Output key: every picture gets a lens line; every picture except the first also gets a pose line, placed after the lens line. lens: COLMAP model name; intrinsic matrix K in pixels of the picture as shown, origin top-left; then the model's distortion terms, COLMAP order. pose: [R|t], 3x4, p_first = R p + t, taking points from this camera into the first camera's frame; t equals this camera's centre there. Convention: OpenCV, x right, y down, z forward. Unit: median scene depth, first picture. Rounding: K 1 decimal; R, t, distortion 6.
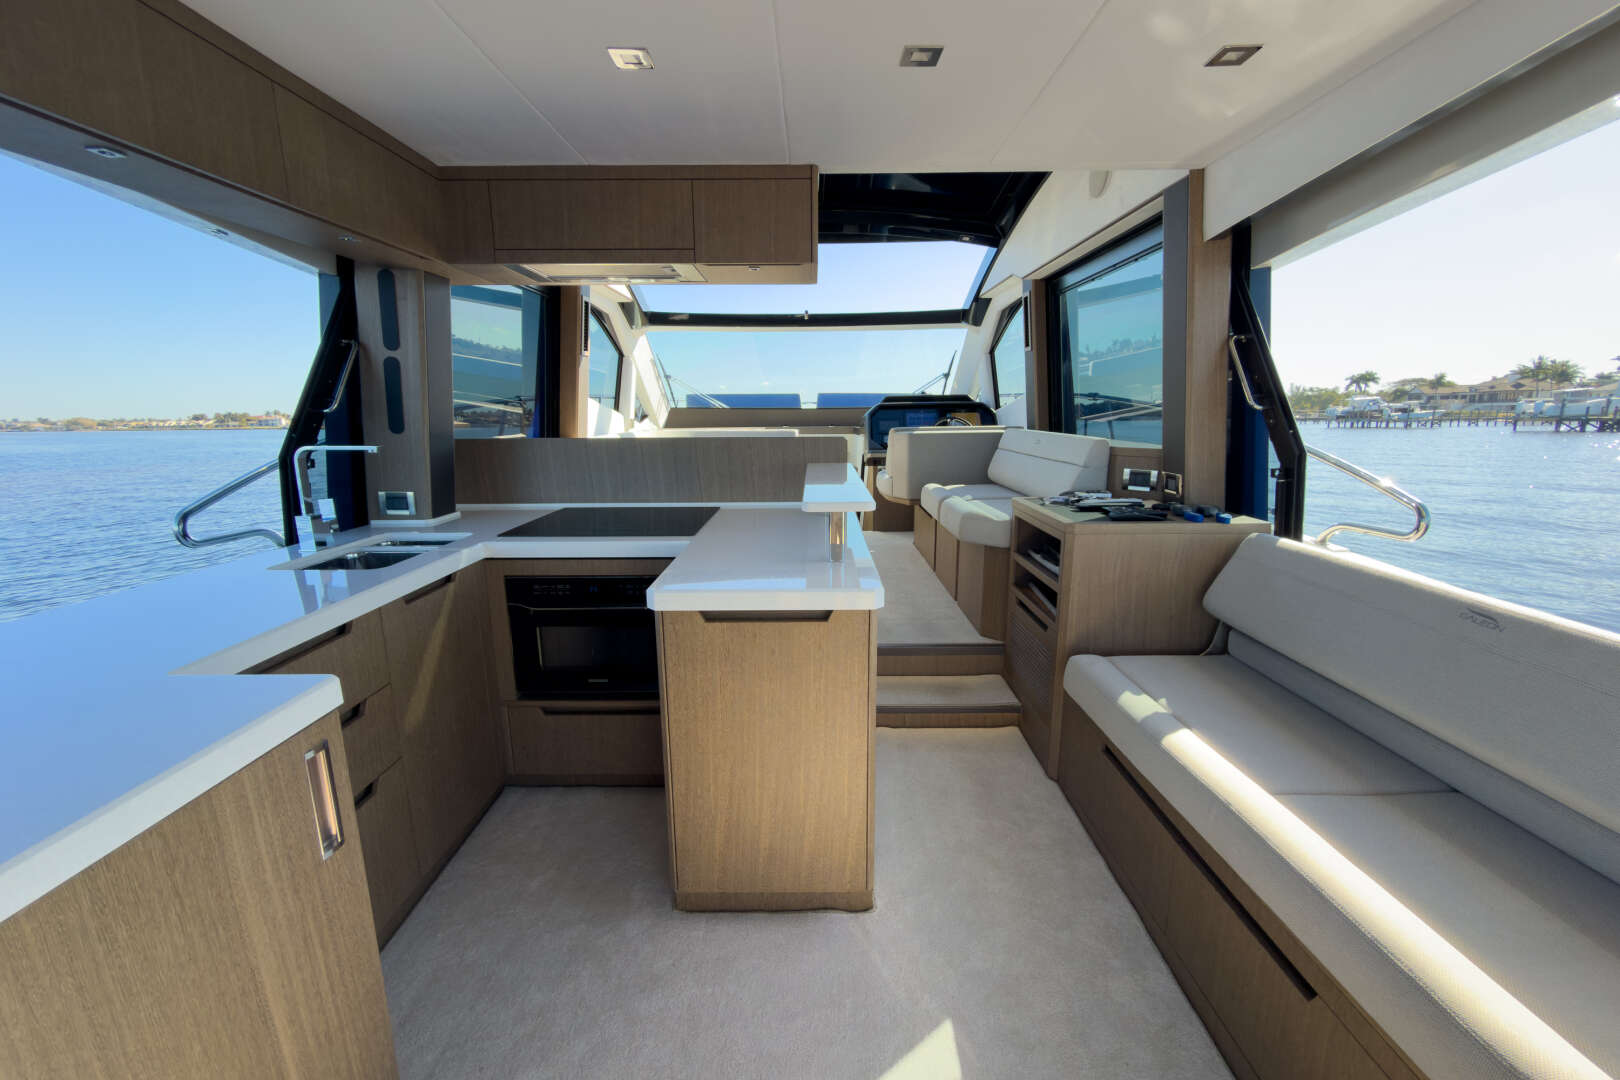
lens RADIAL K [[647.8, 0, 808.5], [0, 647.8, 536.9], [0, 0, 1]] dist [0.008868, -0.000314]
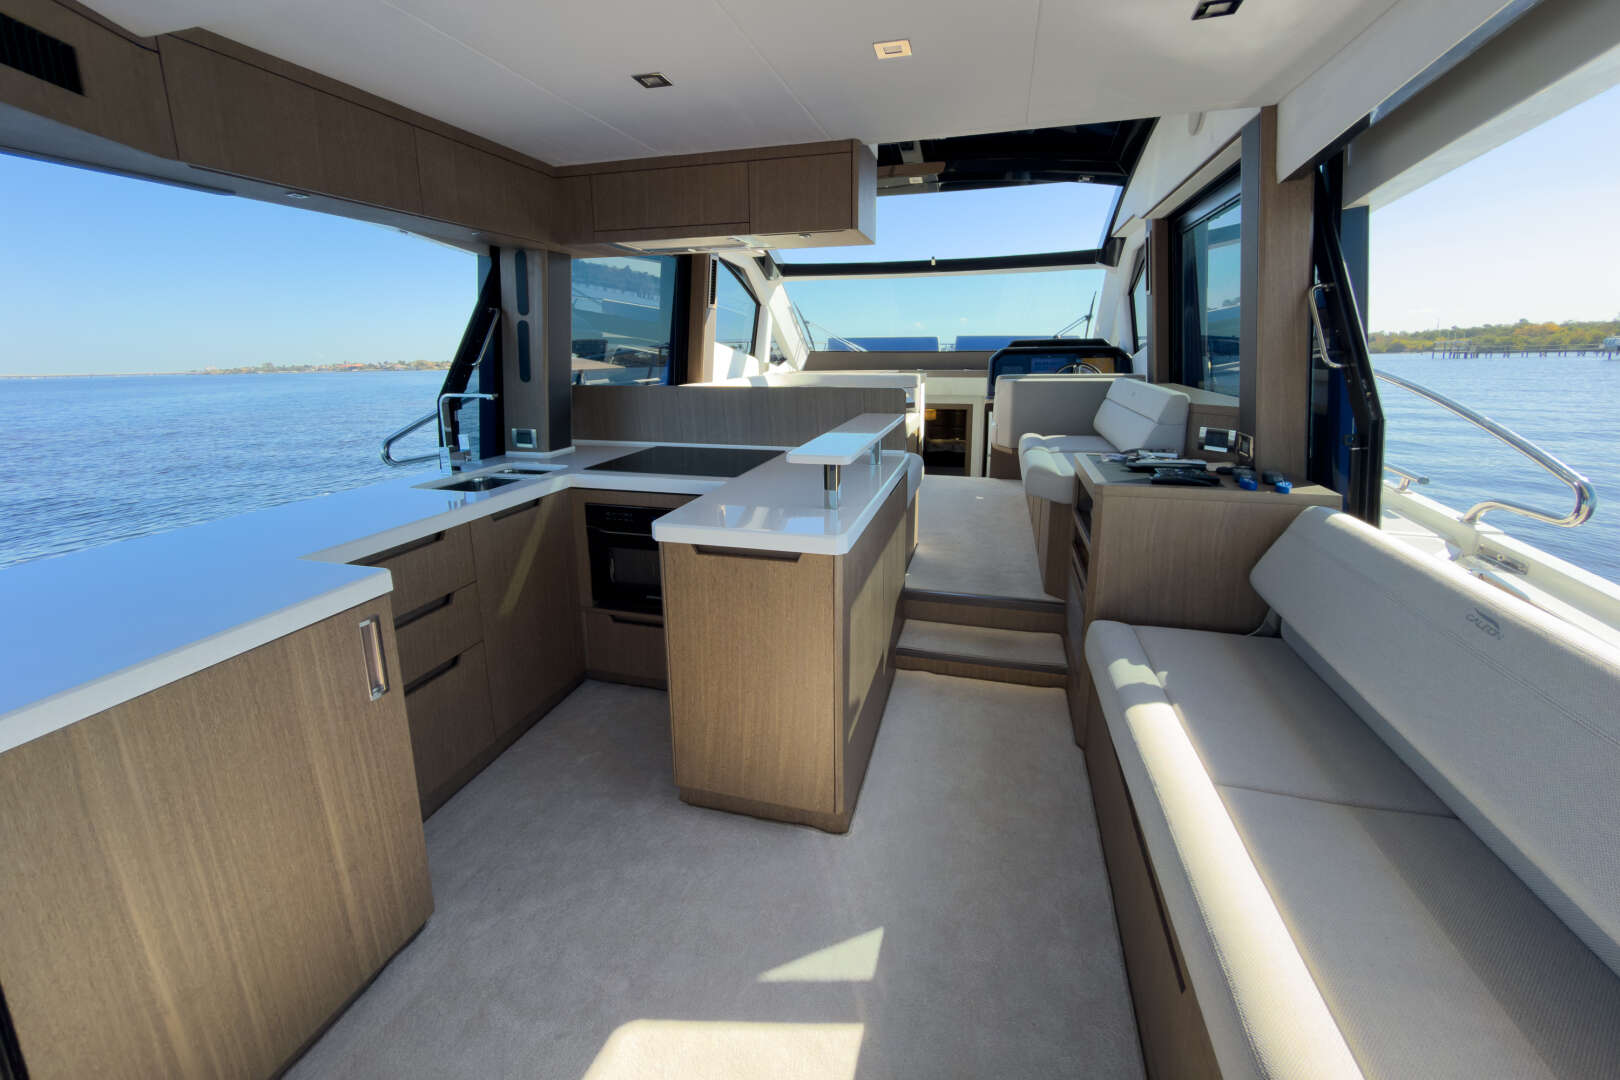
lens RADIAL K [[647.8, 0, 815.6], [0, 647.8, 468.8], [0, 0, 1]] dist [0.008868, -0.000314]
pose [[0.963755, 0.047420, -0.262541, 0.248148], [-0.049291, 0.998784, -0.000540, -0.021656], [0.262196, 0.013461, 0.964921, -0.047934]]
